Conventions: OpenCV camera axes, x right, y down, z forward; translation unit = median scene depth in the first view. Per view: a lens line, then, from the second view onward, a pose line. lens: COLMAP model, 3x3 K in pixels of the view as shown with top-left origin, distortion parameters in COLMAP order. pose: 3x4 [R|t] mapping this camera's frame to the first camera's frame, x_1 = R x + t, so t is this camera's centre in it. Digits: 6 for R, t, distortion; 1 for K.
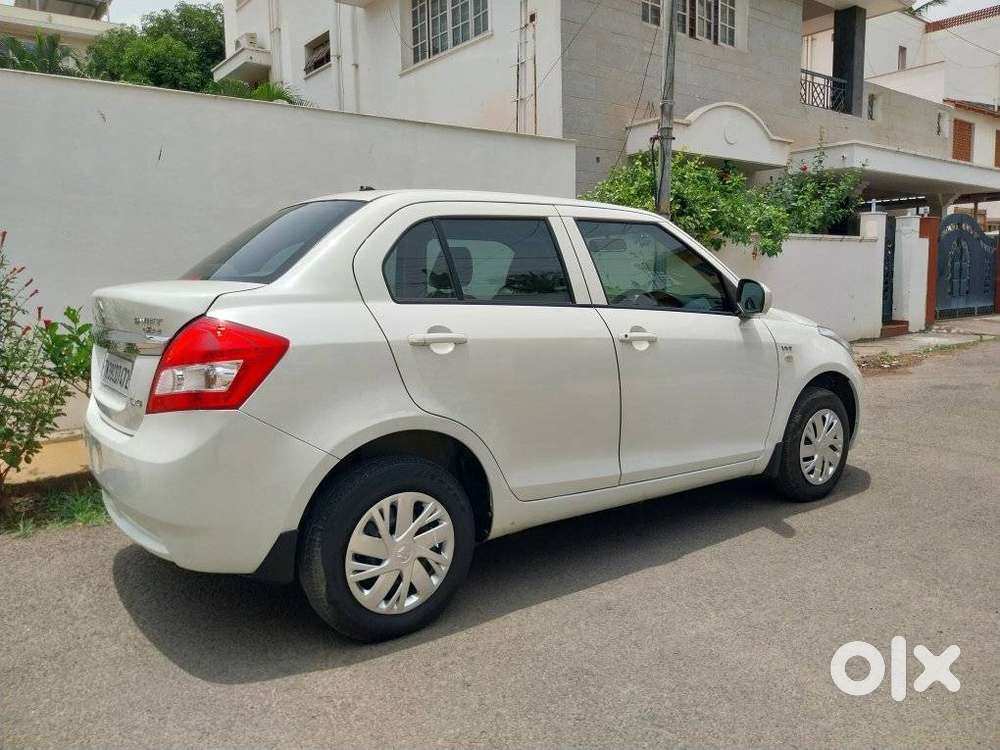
lens RADIAL K [[761.7, 0, 511.1], [0, 761.7, 361.8], [0, 0, 1]] dist [0.003012, -0.007713]
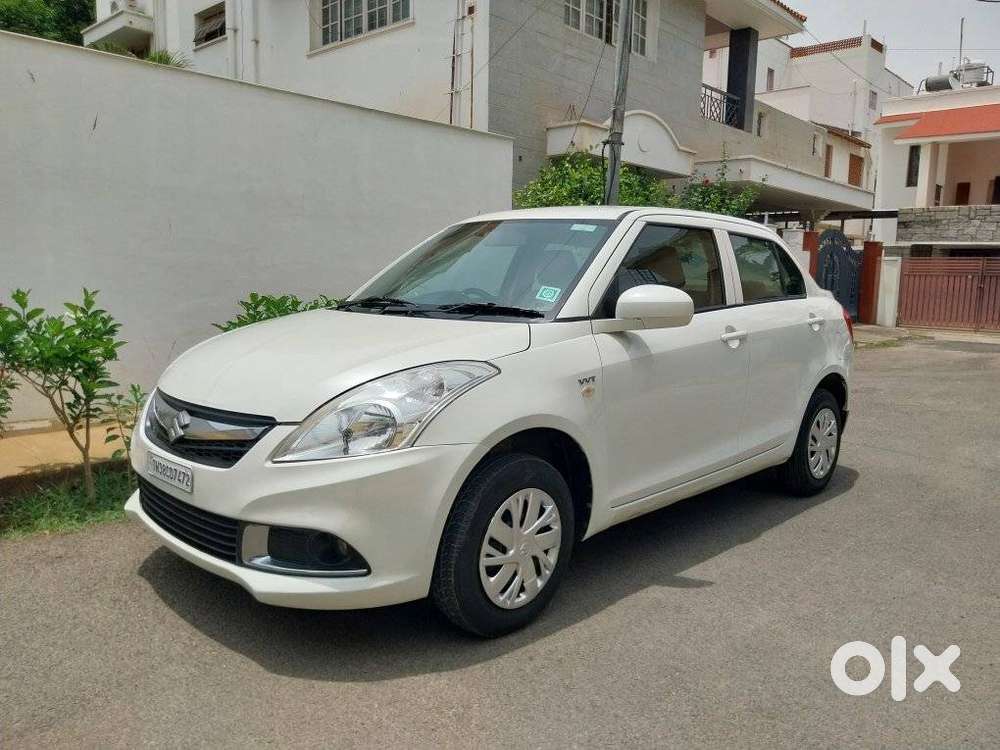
lens RADIAL K [[763.6, 0, 504.9], [0, 763.6, 371.0], [0, 0, 1]] dist [-0.002938, 0.001490]
pose [[0.985631, 0.017893, 0.167962, -0.182379], [-0.020787, 0.999664, 0.015489, -0.002198], [-0.167629, -0.018758, 0.985672, 0.022280]]
